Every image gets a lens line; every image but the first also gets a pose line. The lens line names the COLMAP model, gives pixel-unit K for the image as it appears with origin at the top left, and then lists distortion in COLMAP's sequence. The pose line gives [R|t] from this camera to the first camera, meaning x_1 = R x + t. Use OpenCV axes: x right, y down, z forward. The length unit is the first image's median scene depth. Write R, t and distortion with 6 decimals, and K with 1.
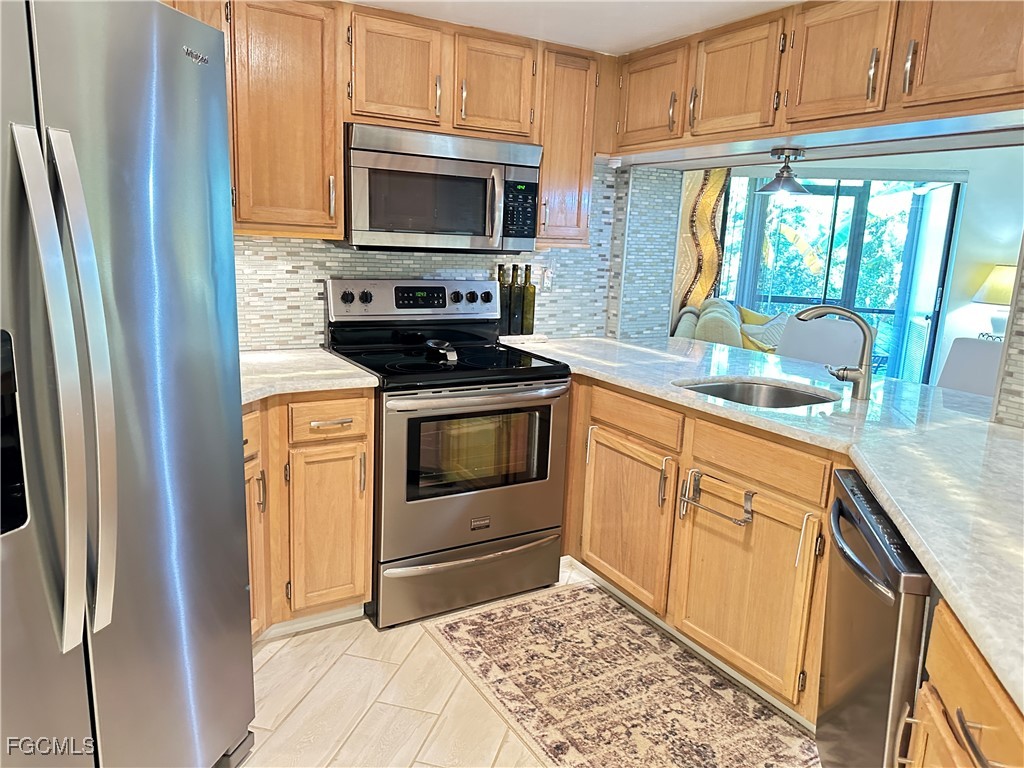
lens RADIAL K [[712.3, 0, 518.1], [0, 712.3, 381.5], [0, 0, 1]] dist [0.128072, -0.214686]
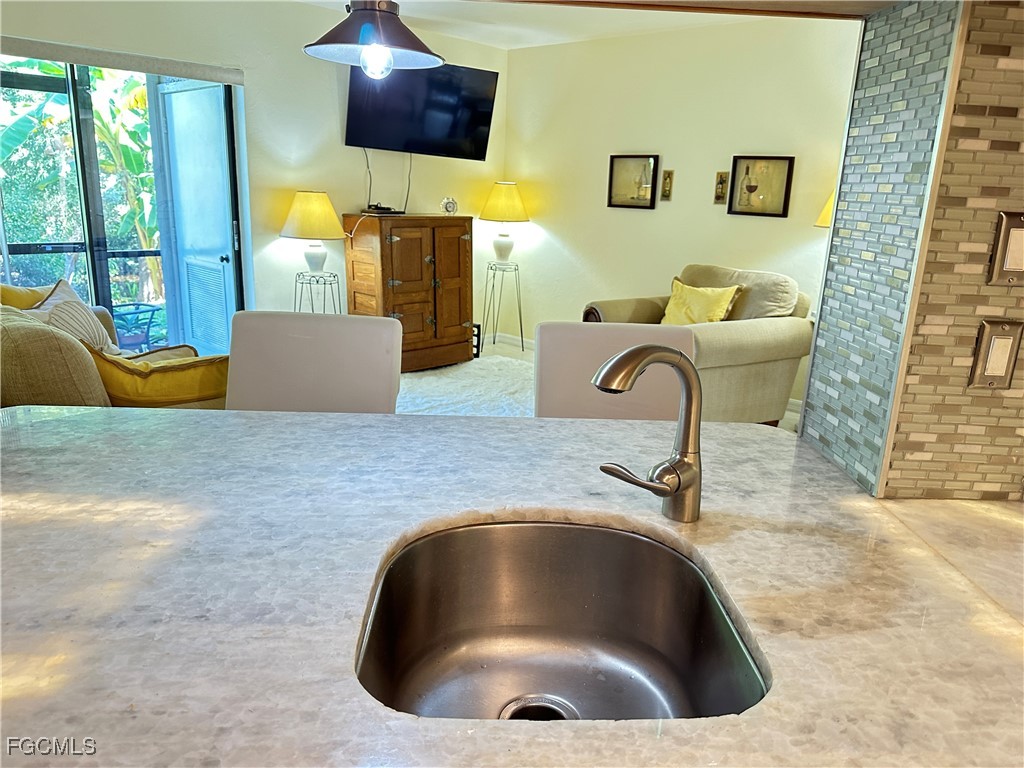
lens RADIAL K [[722.6, 0, 525.5], [0, 722.6, 383.0], [0, 0, 1]] dist [0.042243, -0.076693]
pose [[0.476820, -0.253272, 0.841722, 0.026048], [0.153733, 0.966859, 0.203839, -0.152860], [-0.865453, 0.032206, 0.499954, 0.722948]]
